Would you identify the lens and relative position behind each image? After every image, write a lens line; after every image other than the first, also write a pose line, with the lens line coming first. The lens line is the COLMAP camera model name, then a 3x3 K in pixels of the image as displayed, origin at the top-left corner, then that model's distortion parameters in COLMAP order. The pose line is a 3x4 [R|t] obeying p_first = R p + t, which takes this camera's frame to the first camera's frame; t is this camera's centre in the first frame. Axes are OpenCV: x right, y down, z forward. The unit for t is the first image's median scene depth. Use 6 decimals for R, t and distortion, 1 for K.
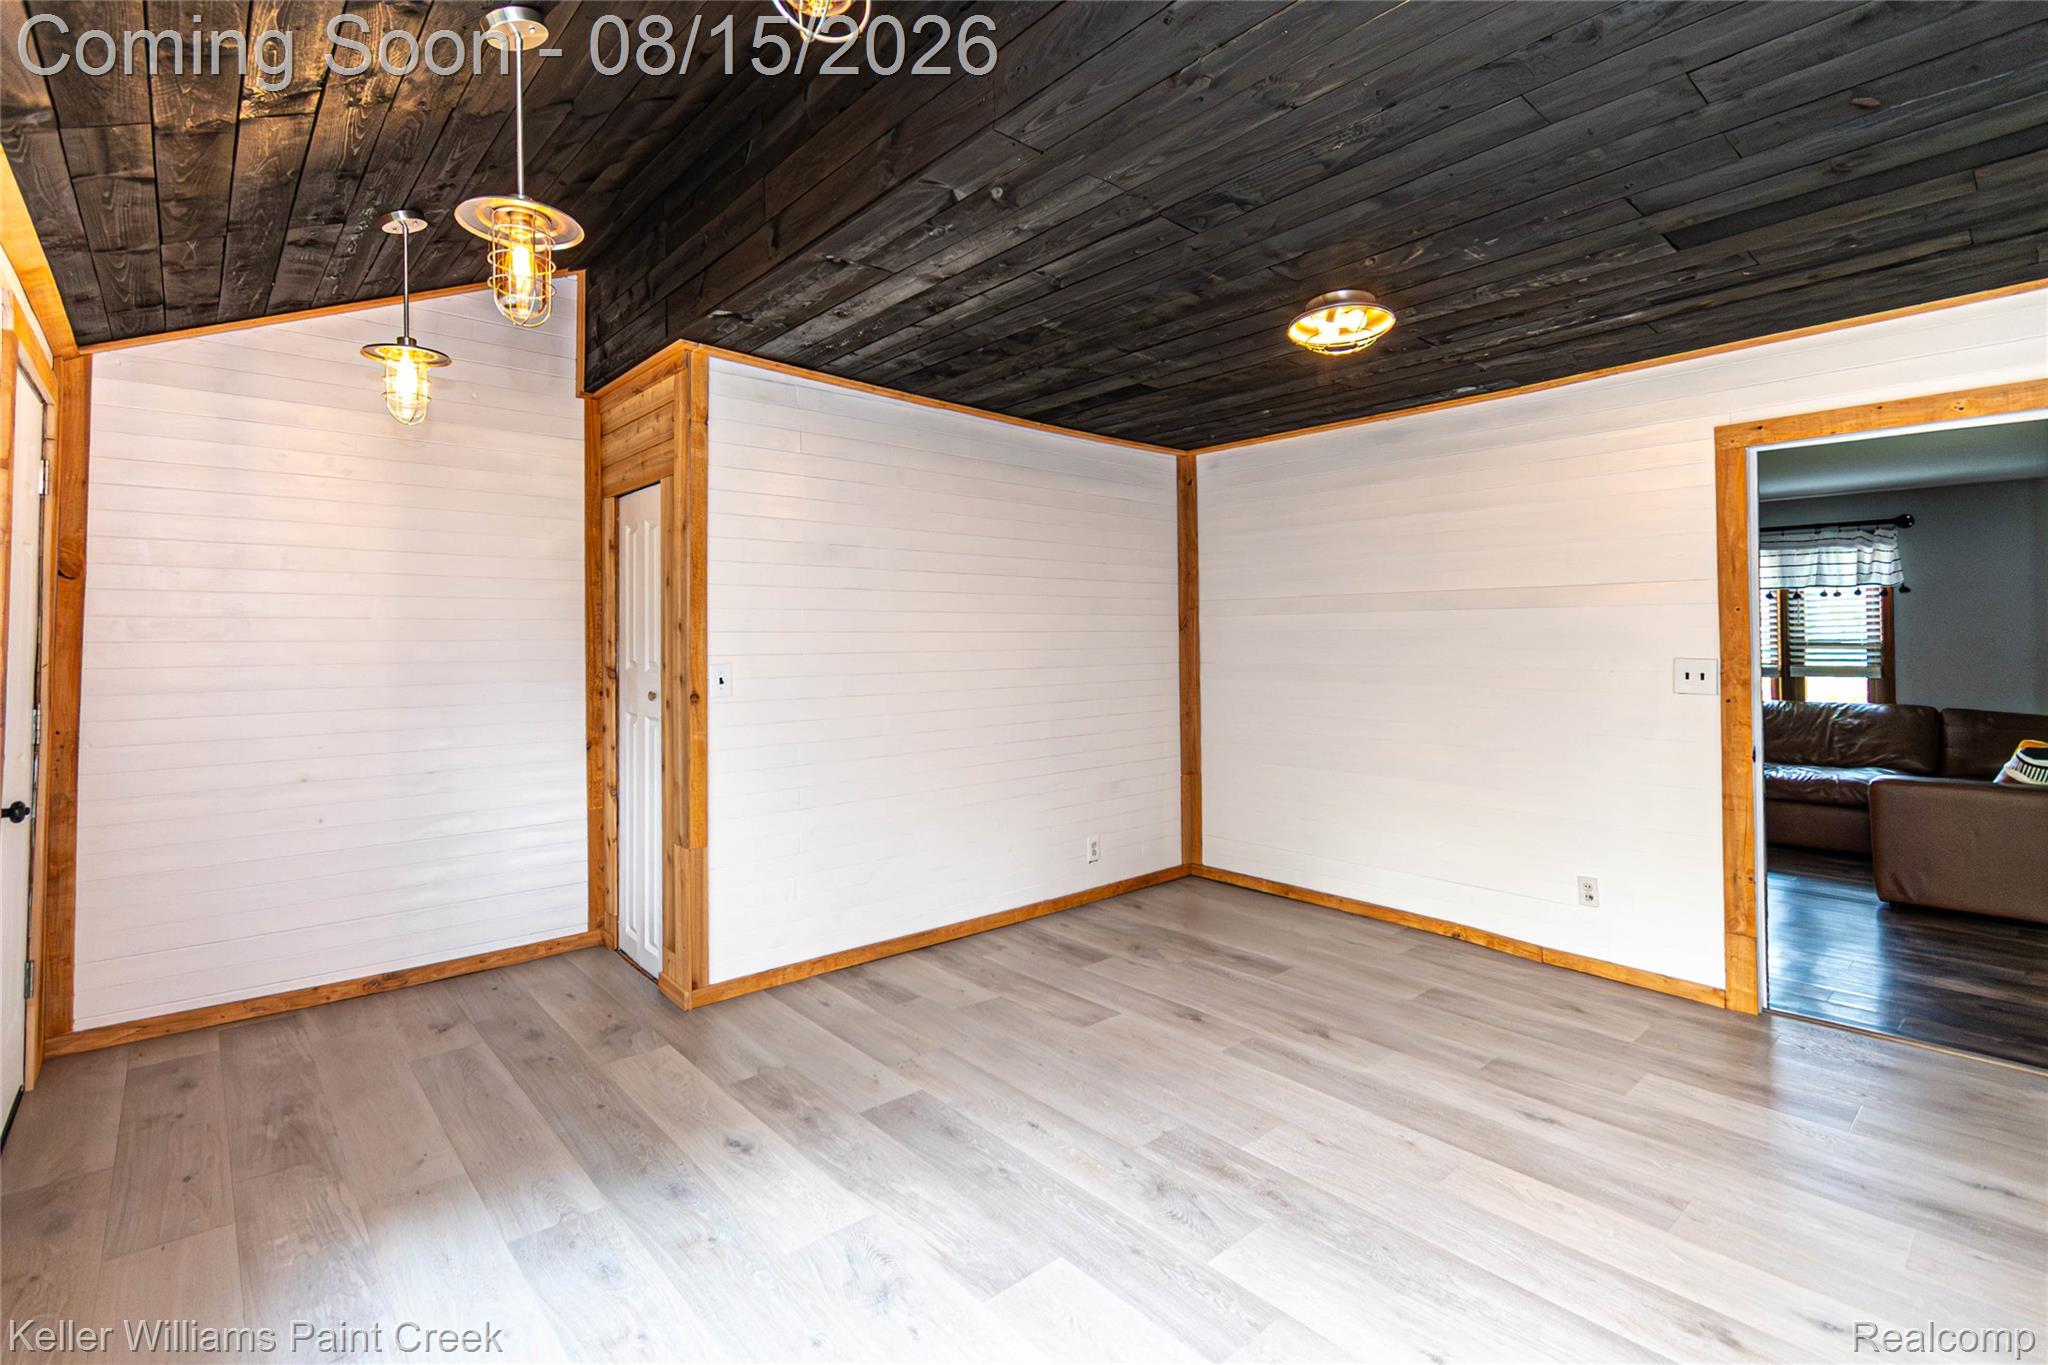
lens RADIAL K [[916.8, 0, 1012.0], [0, 916.8, 608.7], [0, 0, 1]] dist [0.001723, -0.000849]
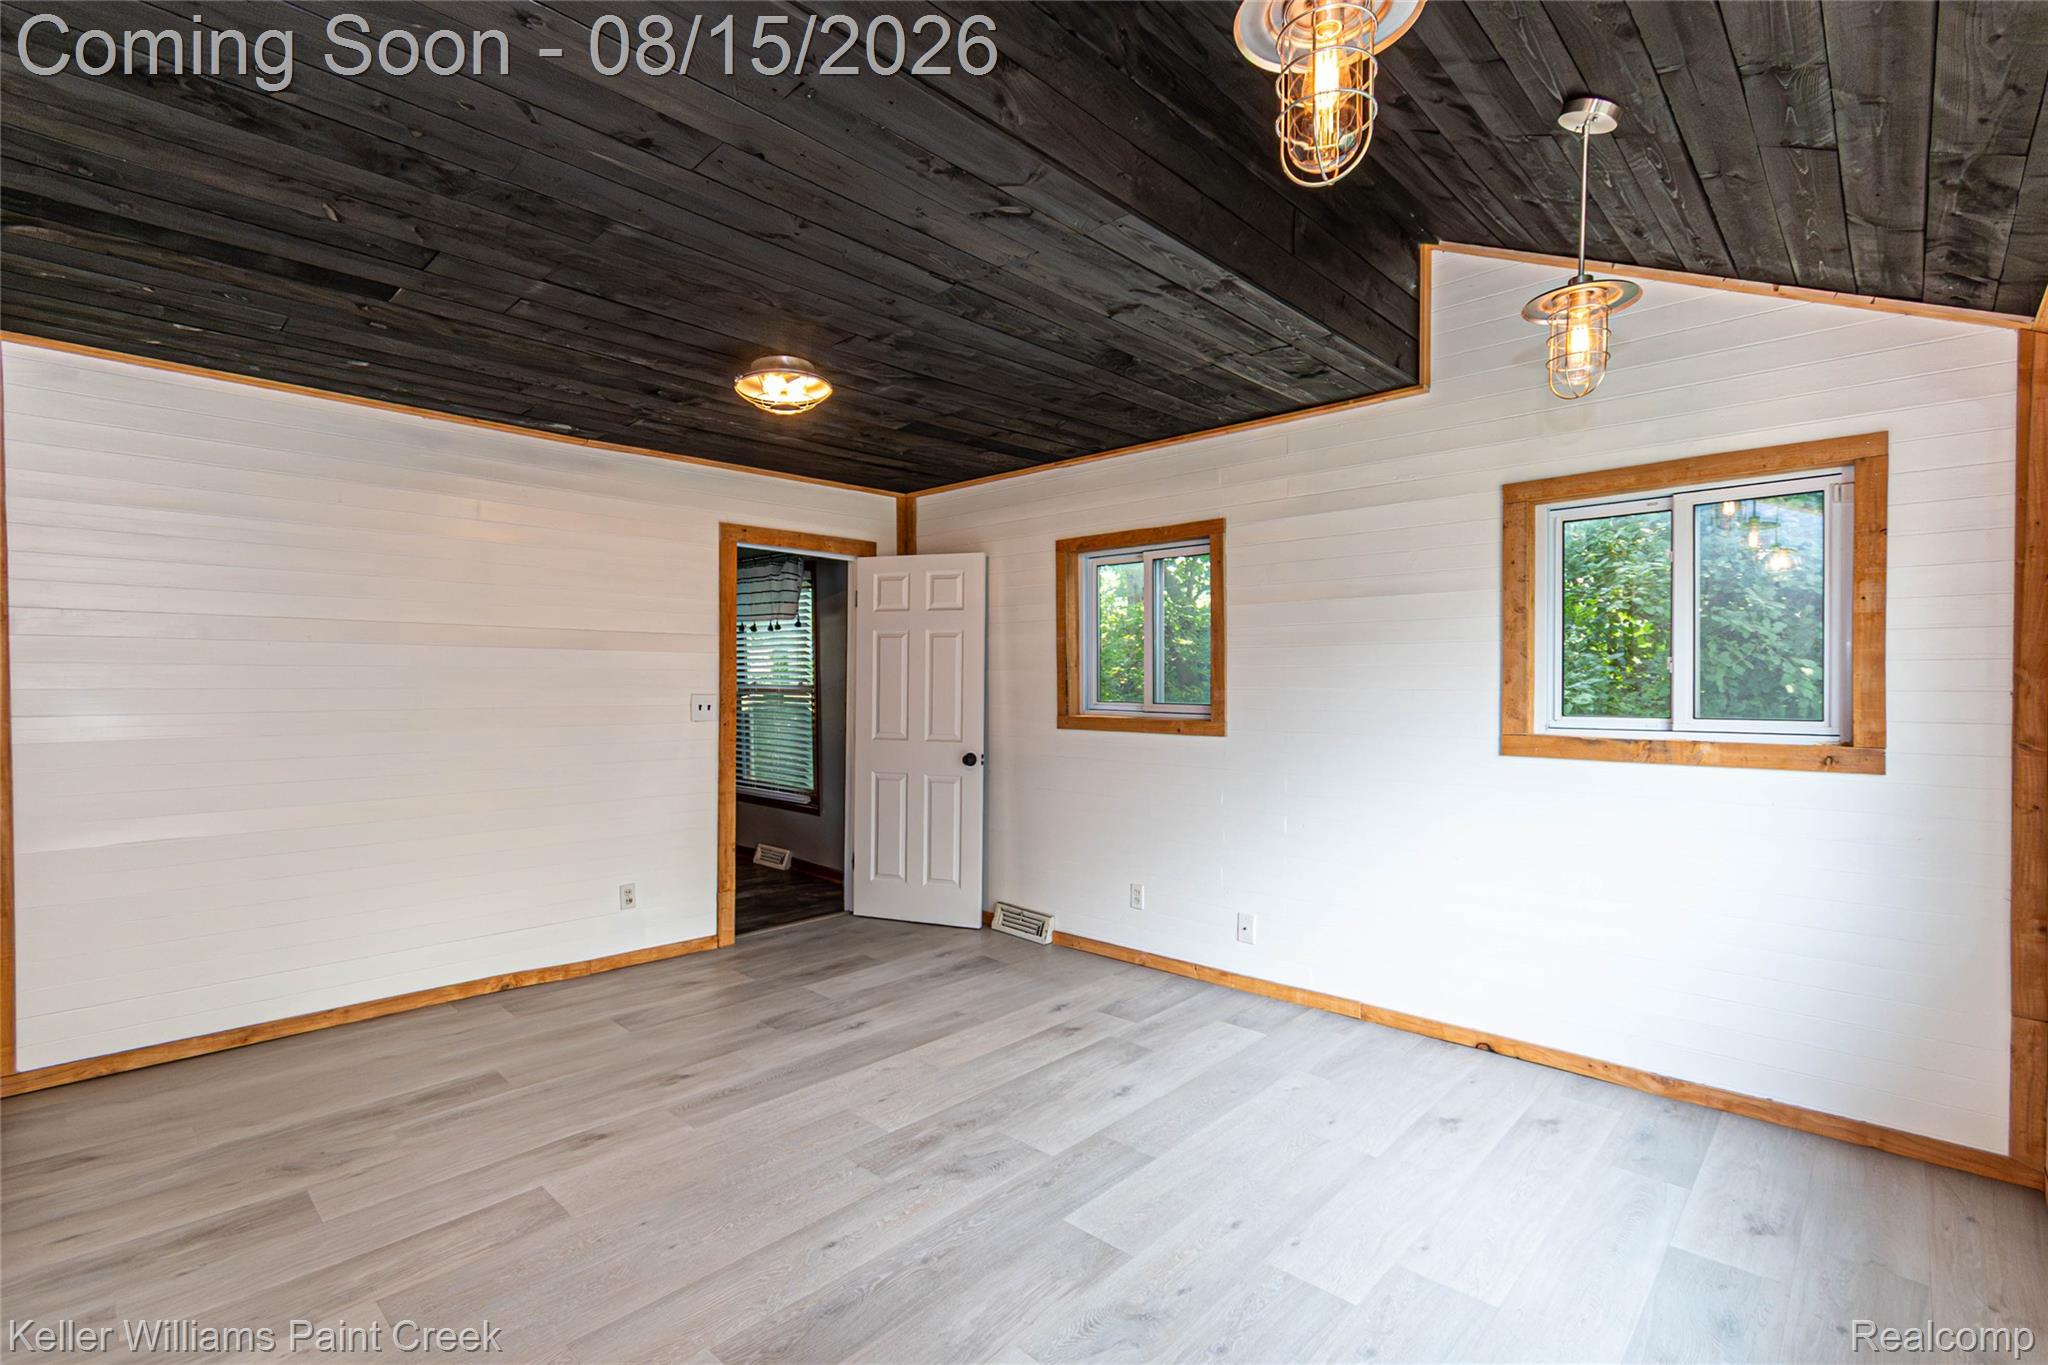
lens RADIAL K [[916.8, 0, 1012.8], [0, 916.8, 687.4], [0, 0, 1]] dist [0.001723, -0.000849]
pose [[-0.075662, -0.006350, 0.997113, -0.687383], [-0.038298, 0.999260, 0.003458, 0.026487], [-0.996398, -0.037926, -0.075850, 0.747965]]
